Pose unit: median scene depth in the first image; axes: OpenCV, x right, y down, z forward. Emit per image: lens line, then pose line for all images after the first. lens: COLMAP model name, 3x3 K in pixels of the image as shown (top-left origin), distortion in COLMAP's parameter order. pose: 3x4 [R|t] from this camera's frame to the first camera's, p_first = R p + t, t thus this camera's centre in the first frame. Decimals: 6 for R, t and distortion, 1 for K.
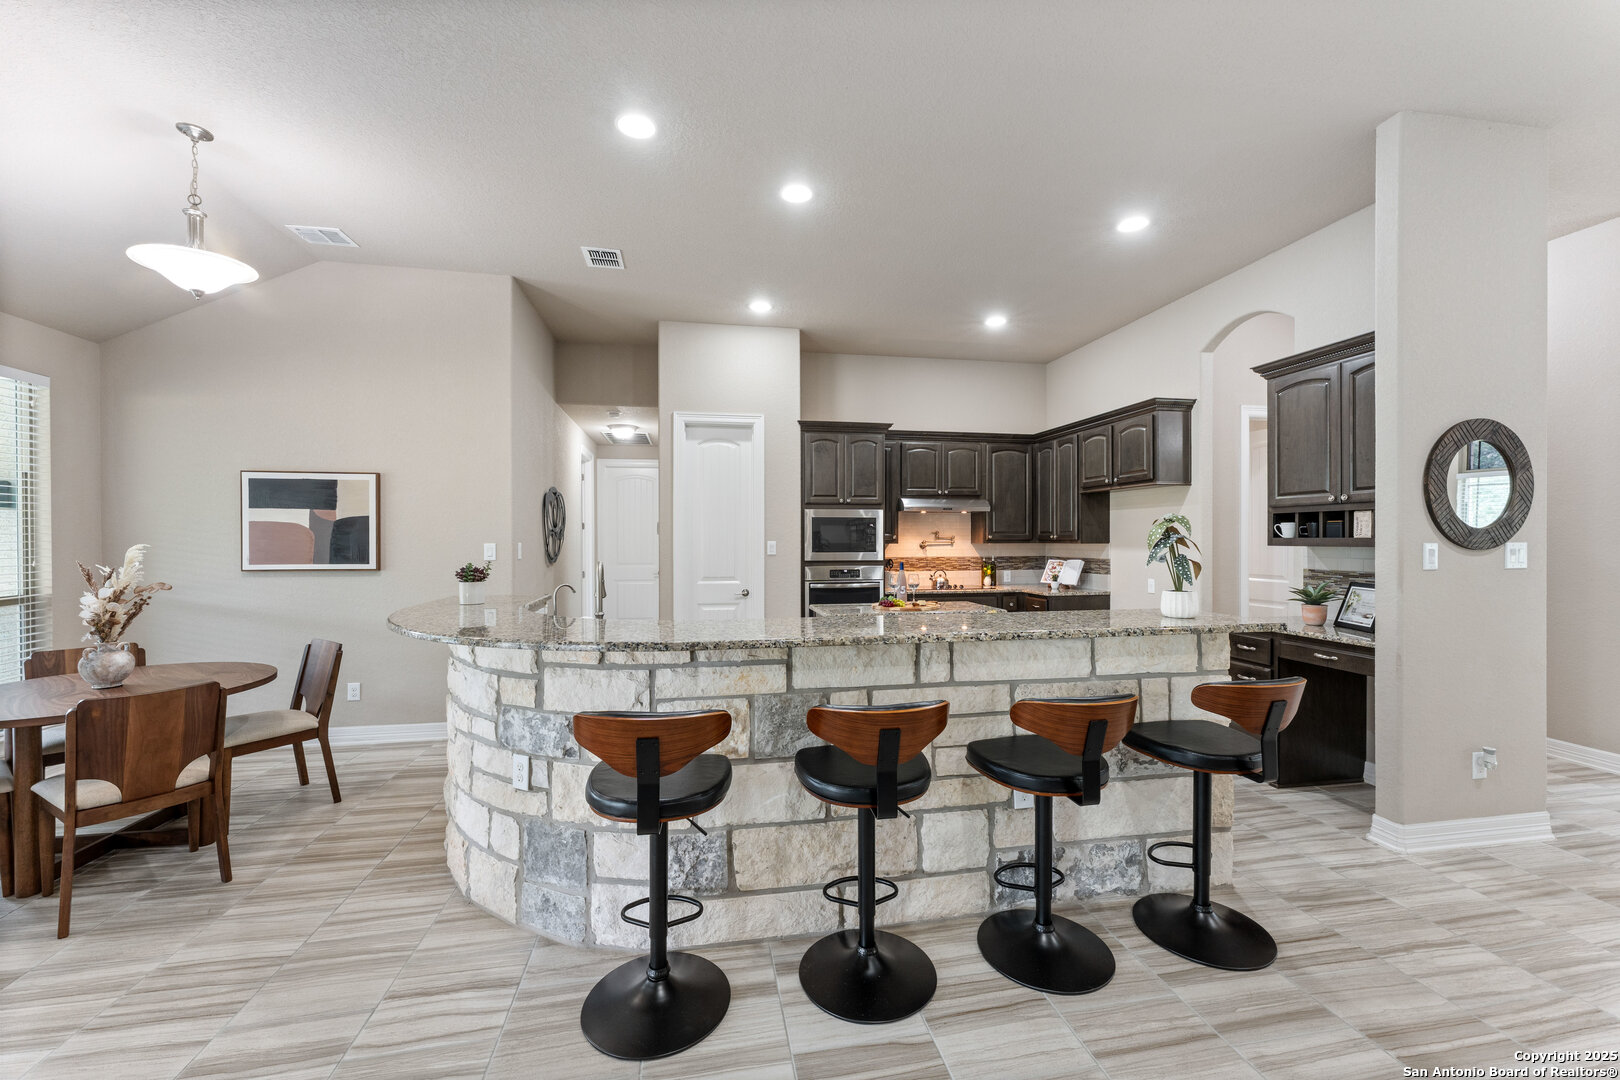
lens RADIAL K [[656.9, 0, 810.0], [0, 656.9, 540.0], [0, 0, 1]] dist [-0.001047, 0.000442]
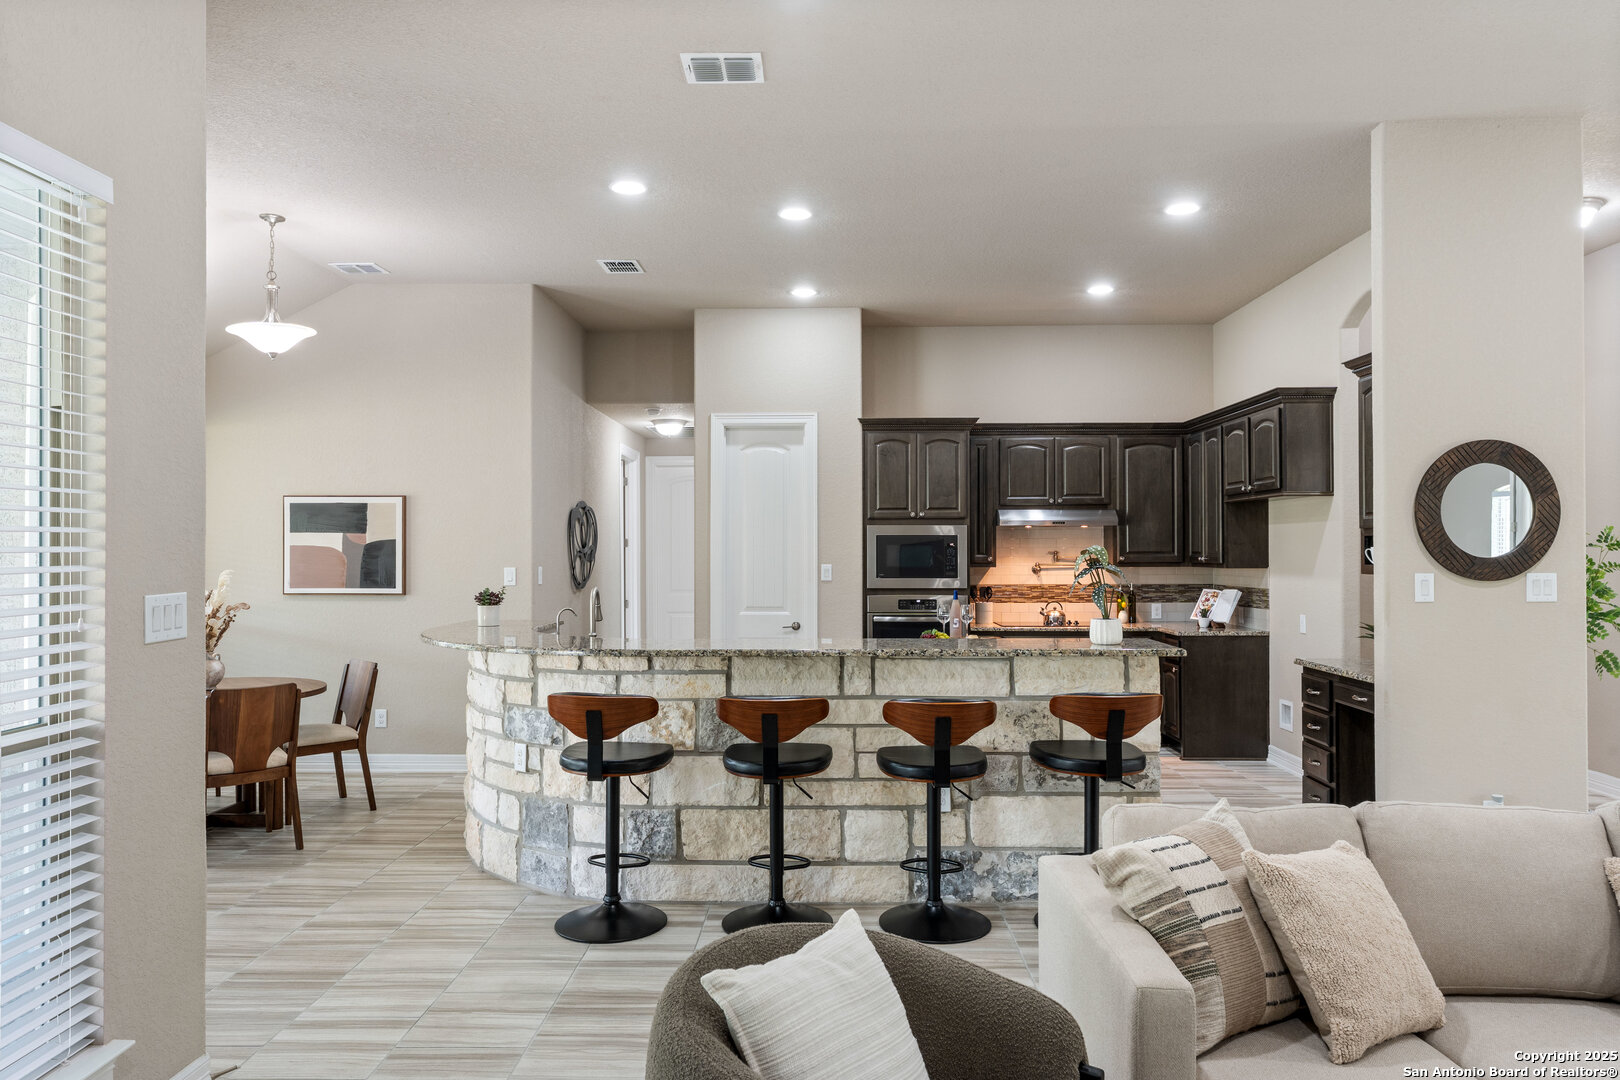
lens RADIAL K [[1080.5, 0, 802.9], [0, 1080.5, 546.2], [0, 0, 1]] dist [-0.001551, 0.001546]
pose [[0.978300, -0.001285, -0.207190, 0.384985], [-0.000283, 0.999972, -0.007541, -0.021601], [0.207194, 0.007436, 0.978272, -0.676595]]
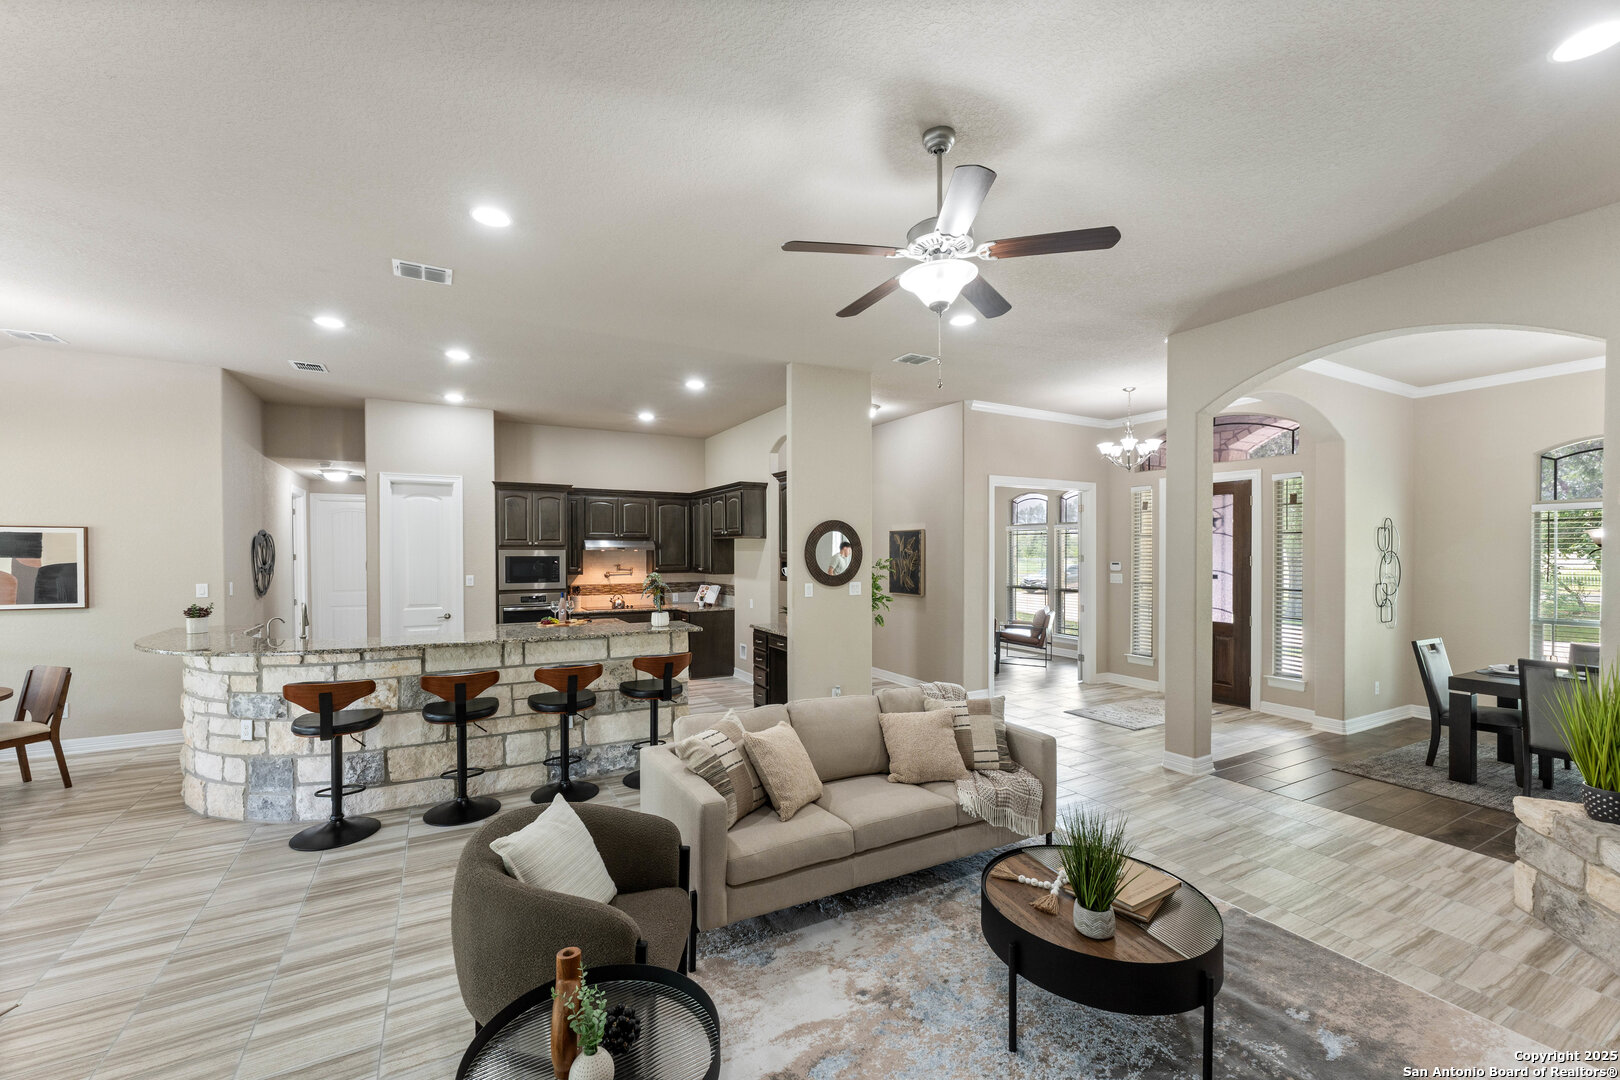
lens RADIAL K [[658.9, 0, 807.5], [0, 658.9, 561.1], [0, 0, 1]] dist [0.000232, 0.000604]
pose [[0.947948, -0.003262, 0.318407, 0.307380], [-0.000901, 0.999916, 0.012927, -0.084777], [-0.318423, -0.012541, 0.947866, -0.837009]]
